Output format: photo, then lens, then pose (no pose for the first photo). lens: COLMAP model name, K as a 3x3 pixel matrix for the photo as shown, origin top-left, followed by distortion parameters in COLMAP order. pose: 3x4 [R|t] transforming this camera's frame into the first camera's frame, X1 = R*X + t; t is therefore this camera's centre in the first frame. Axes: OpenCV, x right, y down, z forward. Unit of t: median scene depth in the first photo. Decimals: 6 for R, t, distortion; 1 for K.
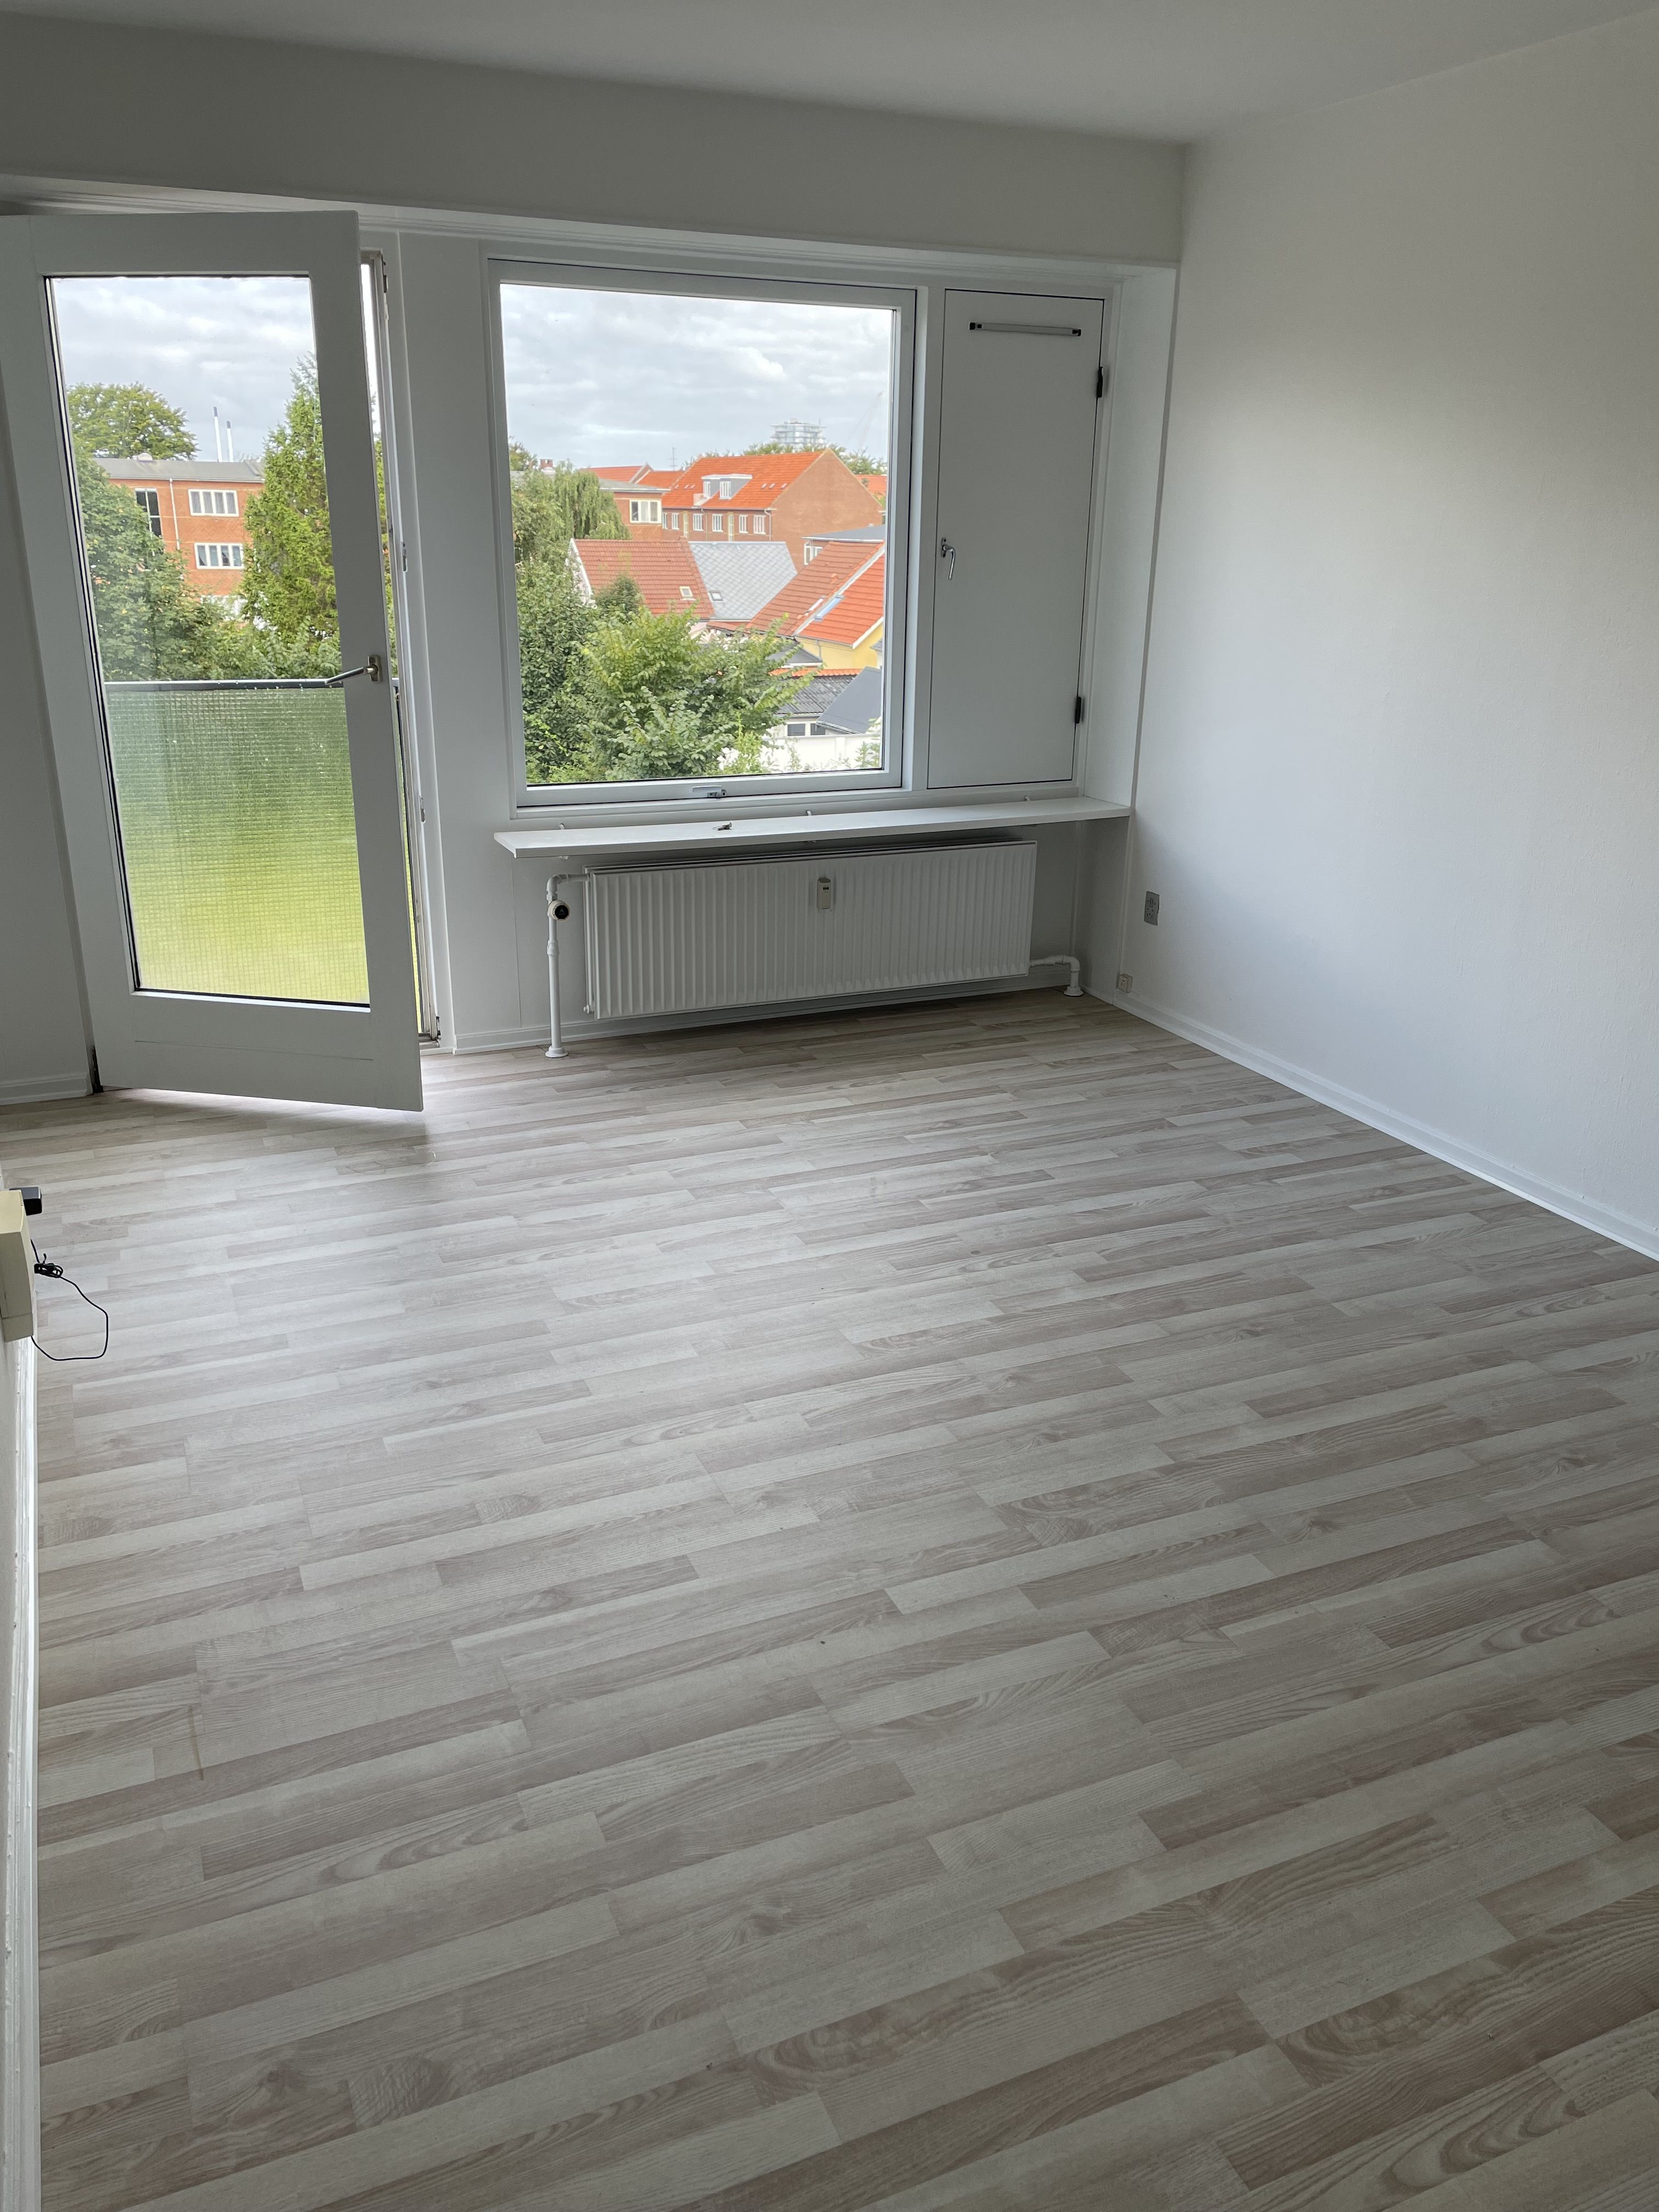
lens RADIAL K [[1680.4, 0, 820.6], [0, 1680.4, 1104.4], [0, 0, 1]] dist [0.064016, -0.061742]
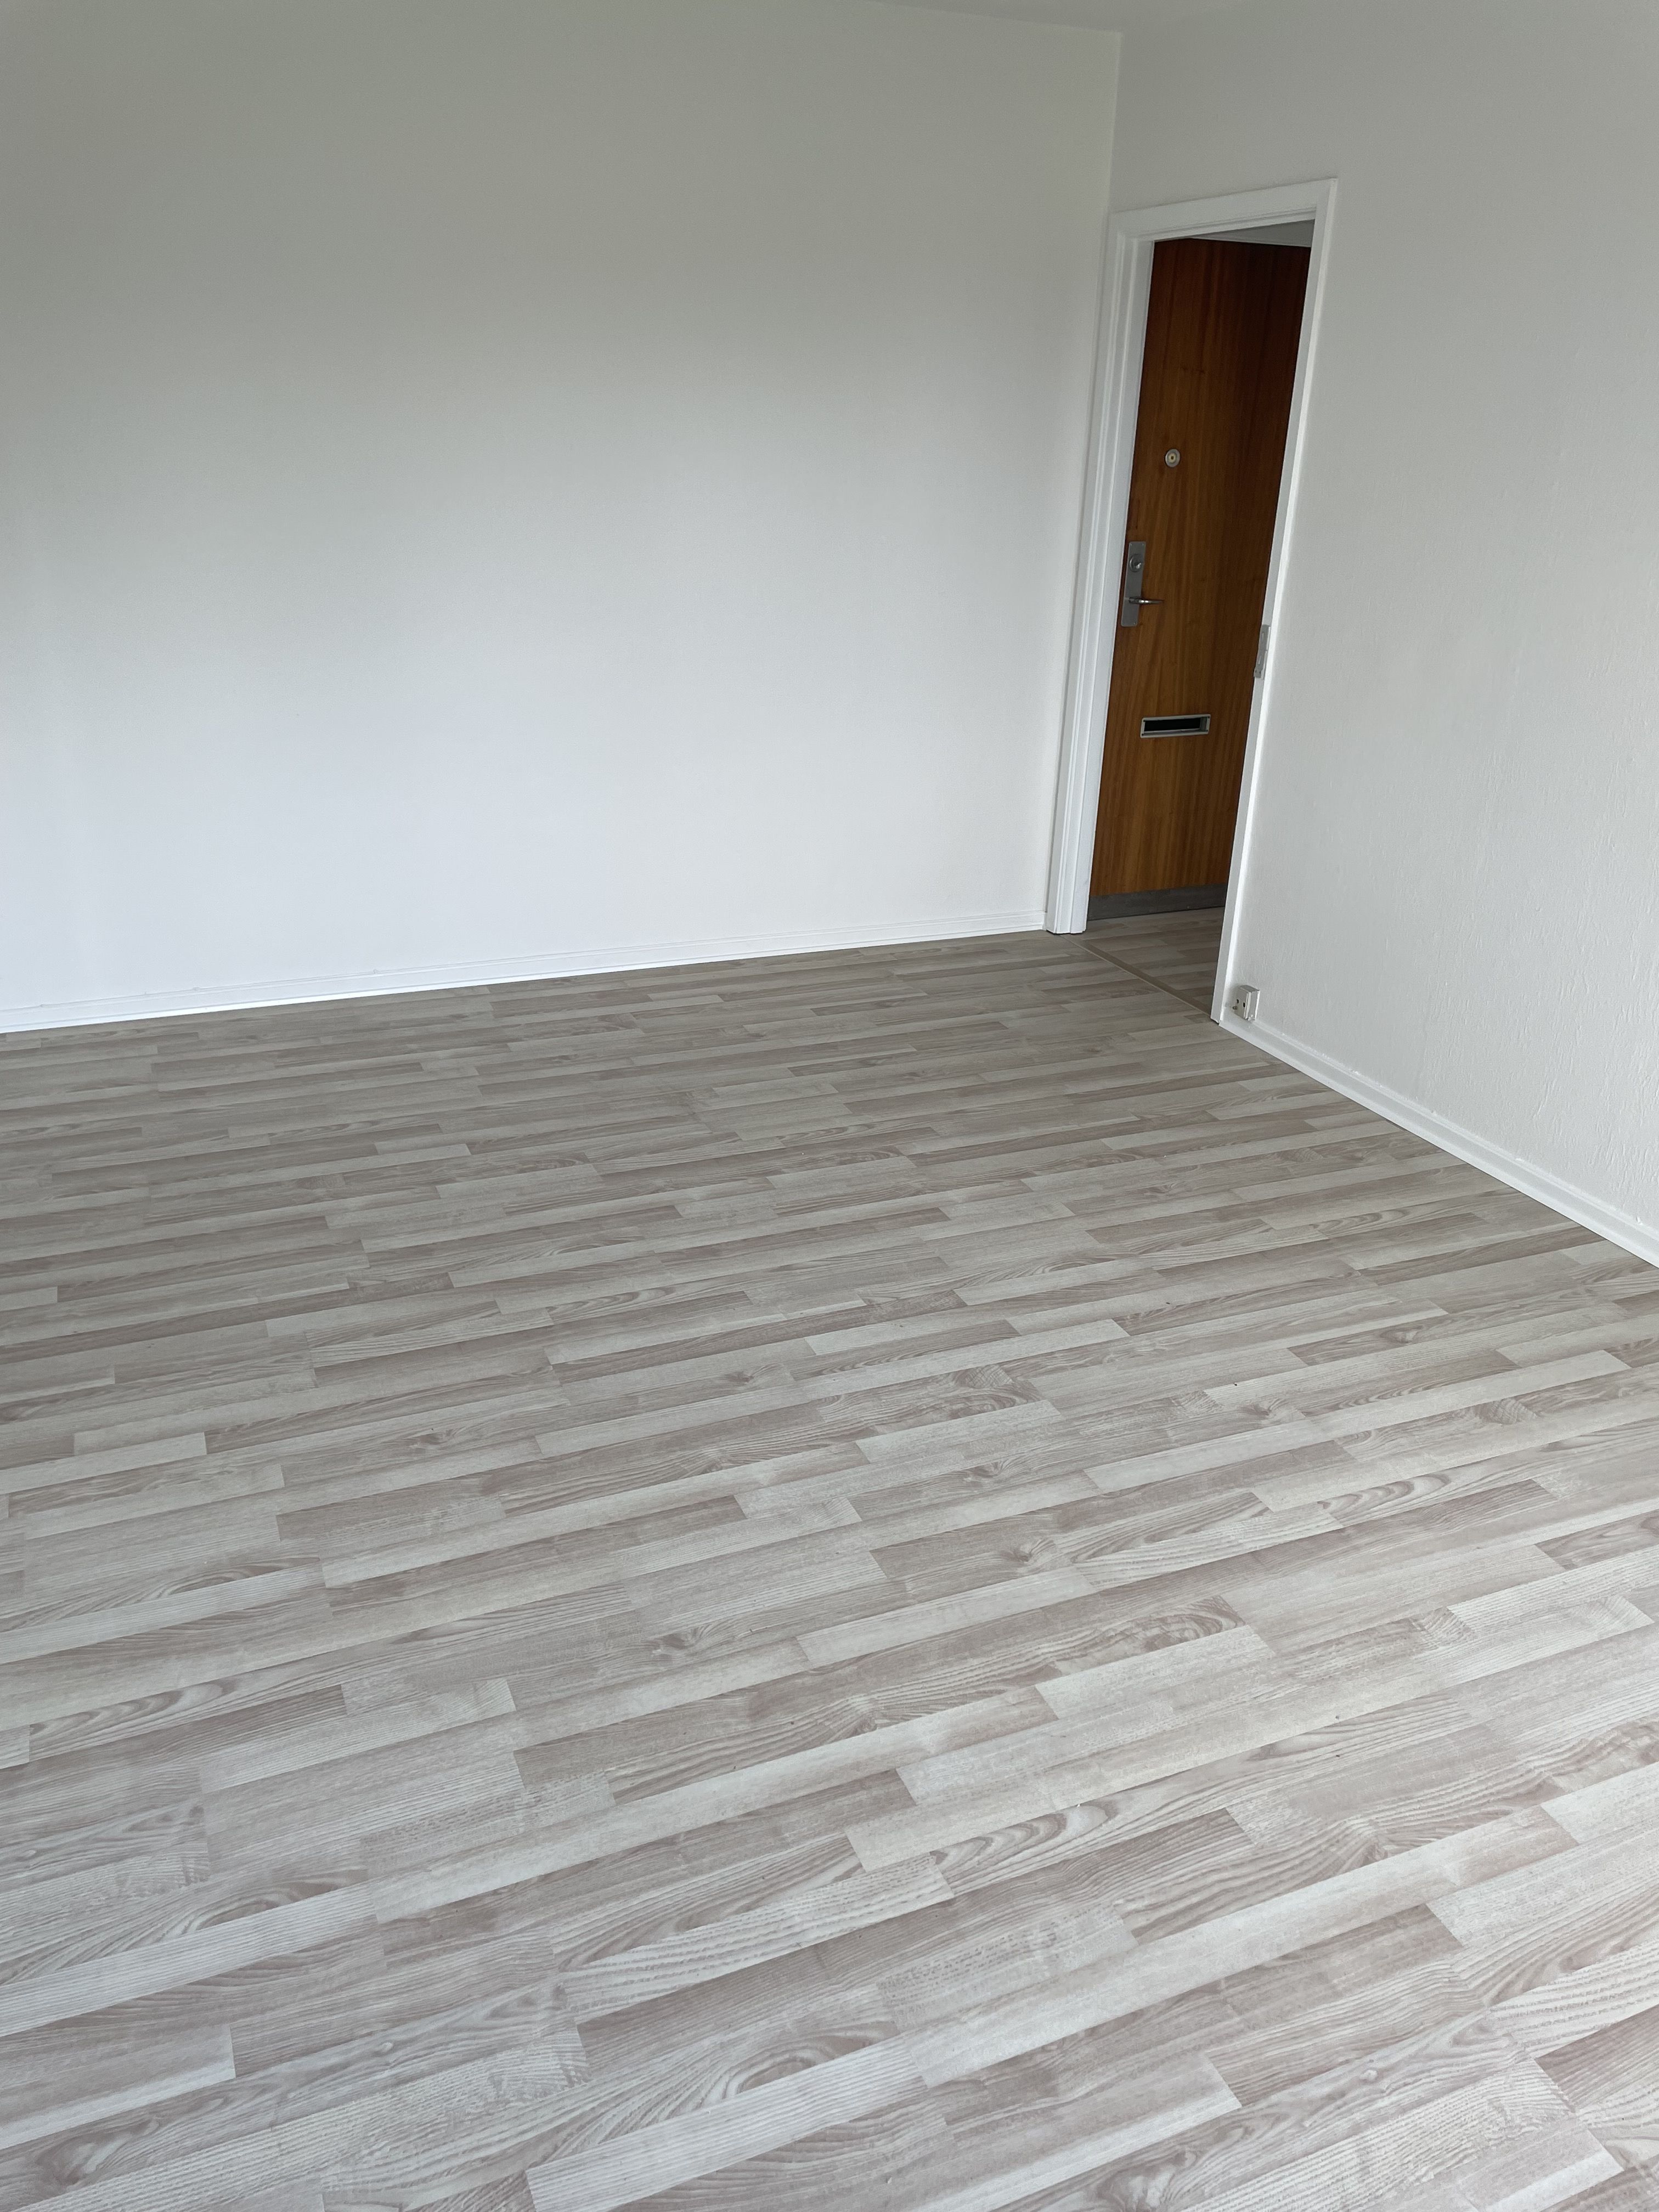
lens RADIAL K [[1680.4, 0, 820.6], [0, 1680.4, 1104.4], [0, 0, 1]] dist [0.064016, -0.061742]
pose [[-0.999097, -0.041747, -0.007893, 0.255758], [-0.036282, 0.741685, 0.669766, -0.594106], [-0.022107, 0.669448, -0.742530, 1.651760]]
